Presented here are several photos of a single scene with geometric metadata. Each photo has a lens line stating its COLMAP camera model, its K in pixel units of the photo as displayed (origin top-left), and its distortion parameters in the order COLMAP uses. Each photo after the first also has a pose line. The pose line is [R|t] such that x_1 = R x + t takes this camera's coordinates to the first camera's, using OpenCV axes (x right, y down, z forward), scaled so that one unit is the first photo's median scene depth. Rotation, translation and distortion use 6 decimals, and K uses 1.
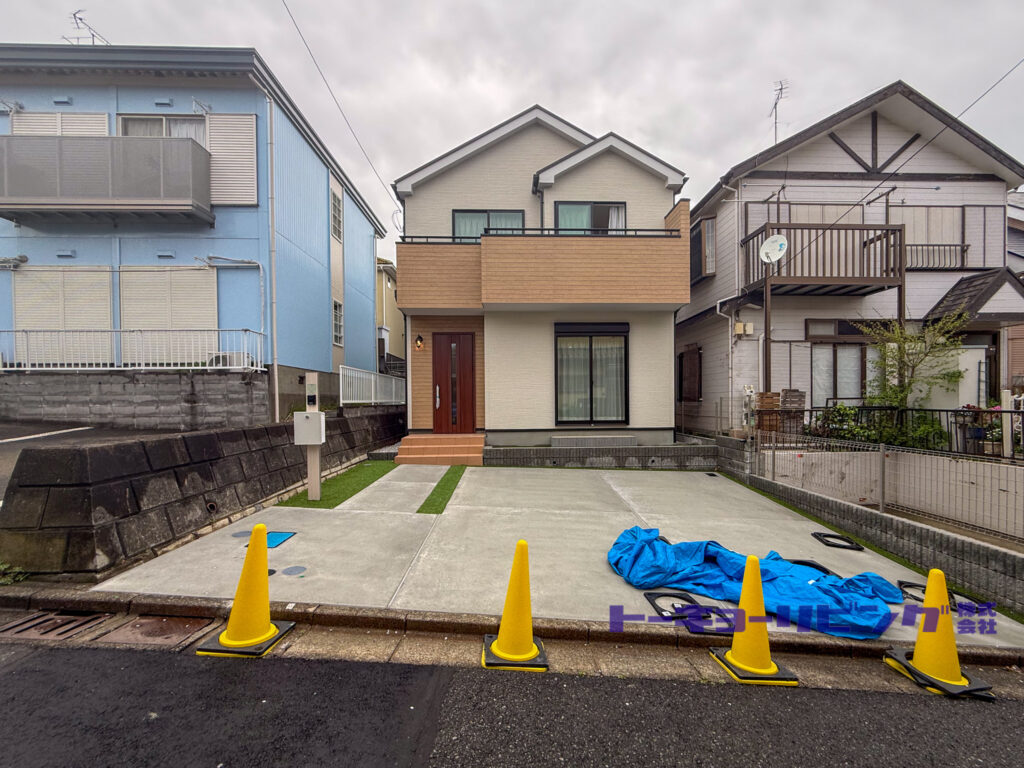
lens RADIAL K [[421.6, 0, 523.6], [0, 421.6, 408.2], [0, 0, 1]] dist [-0.000530, -0.000118]
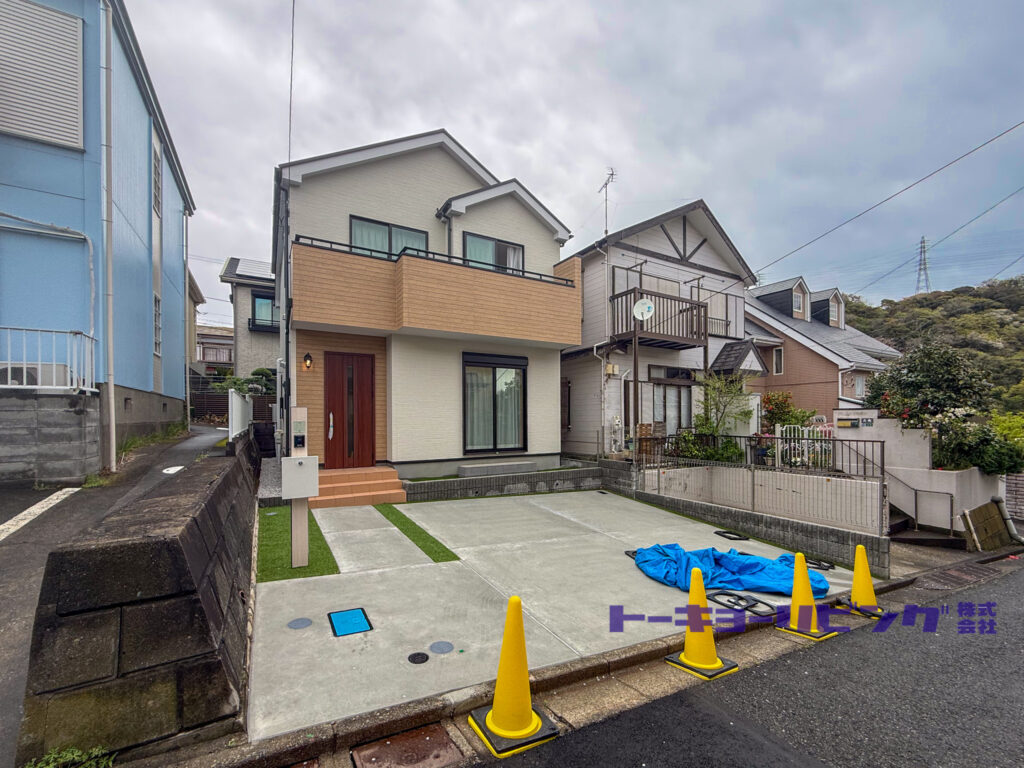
lens RADIAL K [[423.9, 0, 530.4], [0, 423.9, 422.0], [0, 0, 1]] dist [0.000112, -0.000189]
pose [[0.878630, 0.001861, 0.477500, -0.285026], [0.004394, 0.999919, -0.011984, -0.025634], [-0.477484, 0.012628, 0.878550, 0.046637]]
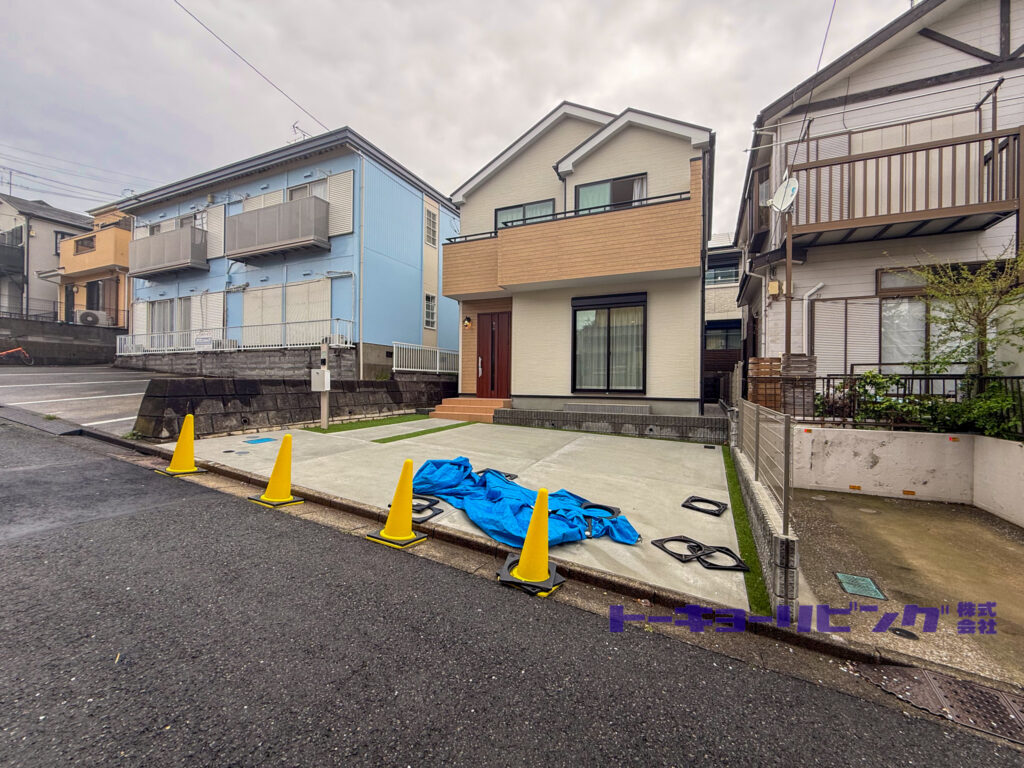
lens RADIAL K [[411.3, 0, 508.9], [0, 411.3, 385.1], [0, 0, 1]] dist [-0.000989, -0.000109]
pose [[0.898578, 0.016168, -0.438517, 0.421081], [-0.020978, 0.999761, -0.006125, 0.033240], [0.438313, 0.014703, 0.898702, -0.016755]]
